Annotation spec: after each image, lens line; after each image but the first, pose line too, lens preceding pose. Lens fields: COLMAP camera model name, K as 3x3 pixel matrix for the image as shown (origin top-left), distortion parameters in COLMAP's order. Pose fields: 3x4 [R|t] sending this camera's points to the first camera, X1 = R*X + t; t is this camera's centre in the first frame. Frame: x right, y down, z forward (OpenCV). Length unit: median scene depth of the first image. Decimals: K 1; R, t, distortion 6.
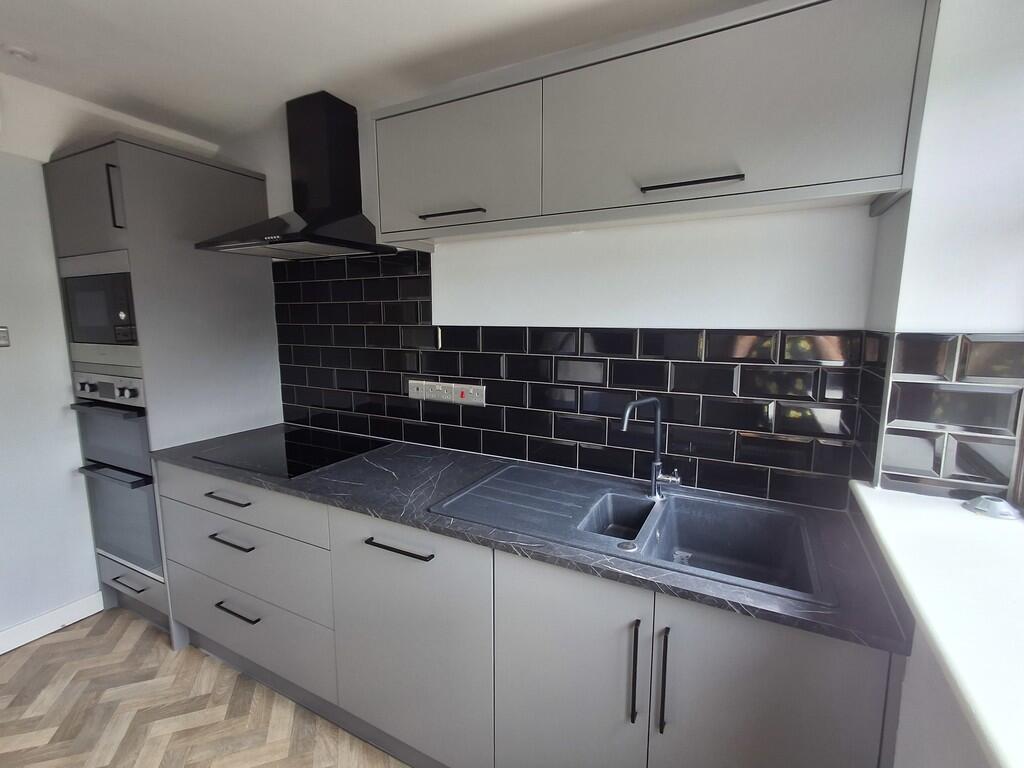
lens RADIAL K [[470.3, 0, 512.0], [0, 470.3, 384.0], [0, 0, 1]] dist [0.002968, -0.008599]
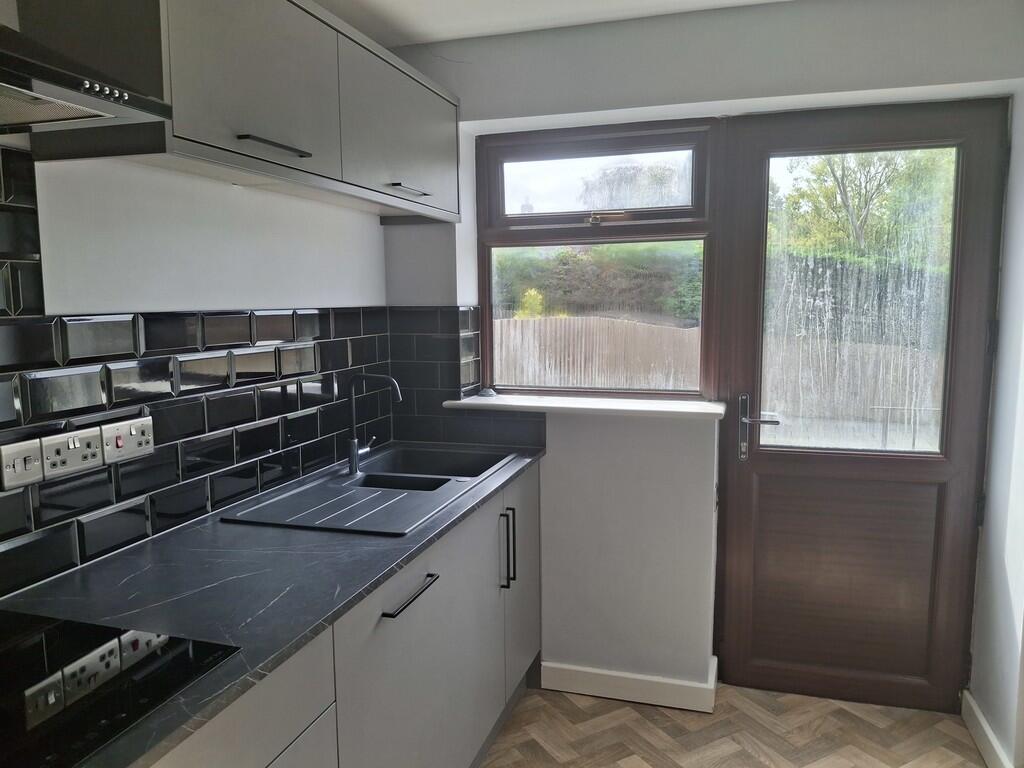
lens RADIAL K [[735.1, 0, 512.0], [0, 735.1, 384.0], [0, 0, 1]] dist [-0.002170, -0.000383]
pose [[-0.173546, -0.103220, 0.979402, -1.275549], [0.162513, 0.977857, 0.131854, -0.102880], [-0.971324, 0.182048, -0.152929, 0.887256]]
